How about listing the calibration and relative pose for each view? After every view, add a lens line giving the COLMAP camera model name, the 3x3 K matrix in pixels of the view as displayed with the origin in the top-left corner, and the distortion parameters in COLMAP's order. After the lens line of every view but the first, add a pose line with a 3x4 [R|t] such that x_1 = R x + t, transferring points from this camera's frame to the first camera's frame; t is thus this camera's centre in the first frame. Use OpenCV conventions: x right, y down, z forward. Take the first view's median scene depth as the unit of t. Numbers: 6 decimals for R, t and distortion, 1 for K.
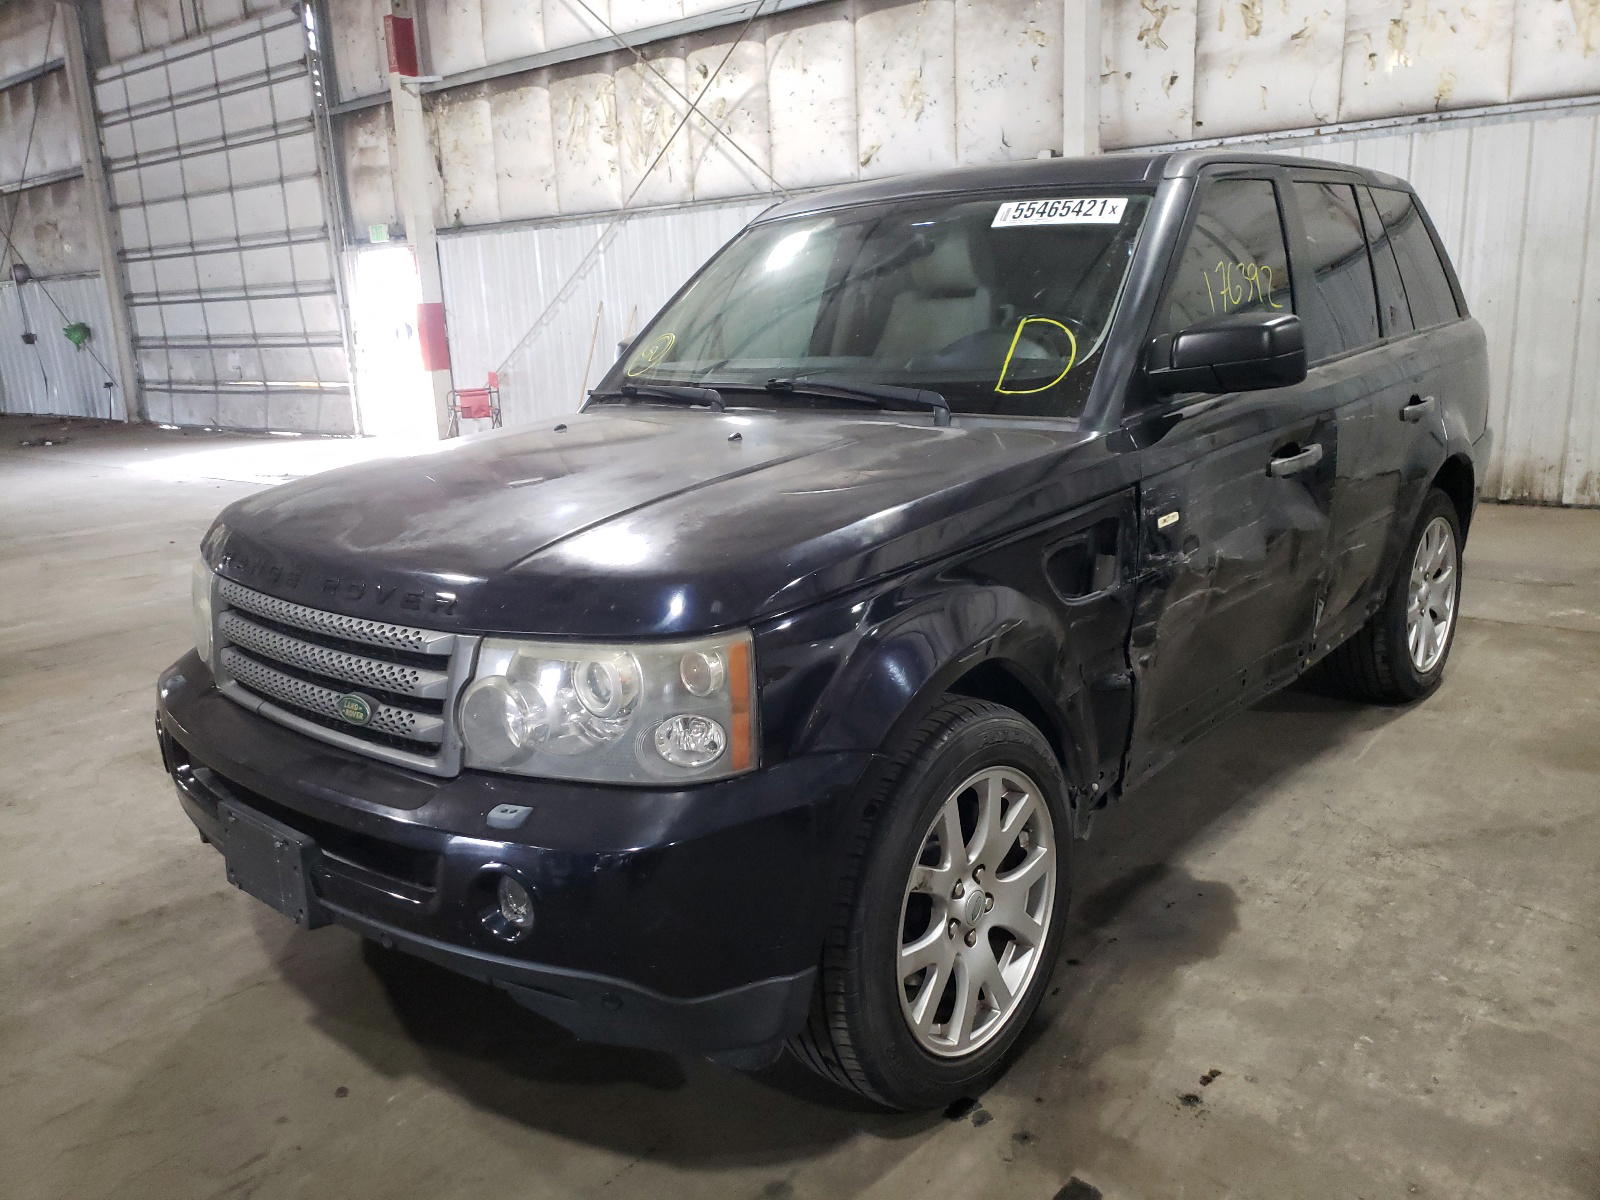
lens RADIAL K [[1280.1, 0, 800.0], [0, 1280.1, 600.0], [0, 0, 1]] dist [0.002708, -0.045404]
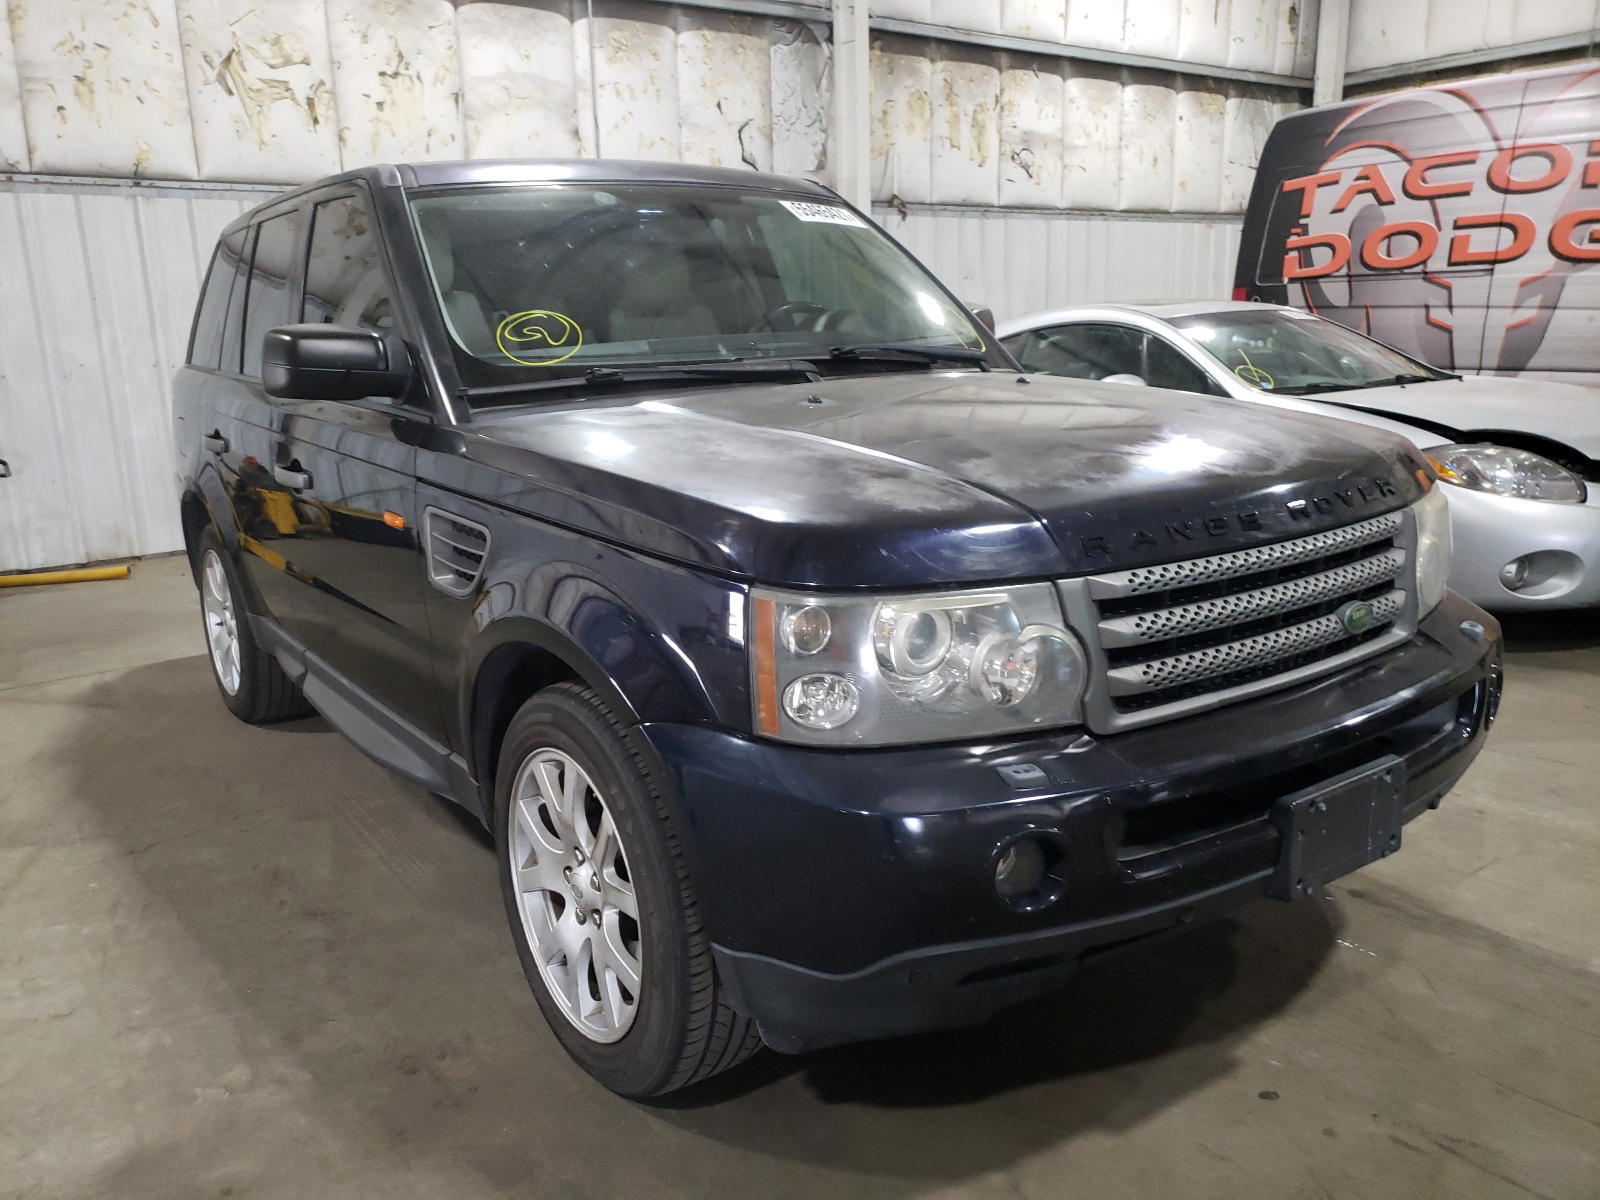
lens RADIAL K [[1202.2, 0, 735.6], [0, 1202.2, 598.9], [0, 0, 1]] dist [0.046858, 0.000064]
pose [[0.239553, -0.181901, 0.953691, -0.864044], [0.241642, 0.962552, 0.122894, -0.122777], [-0.940331, 0.201013, 0.274537, 0.722327]]
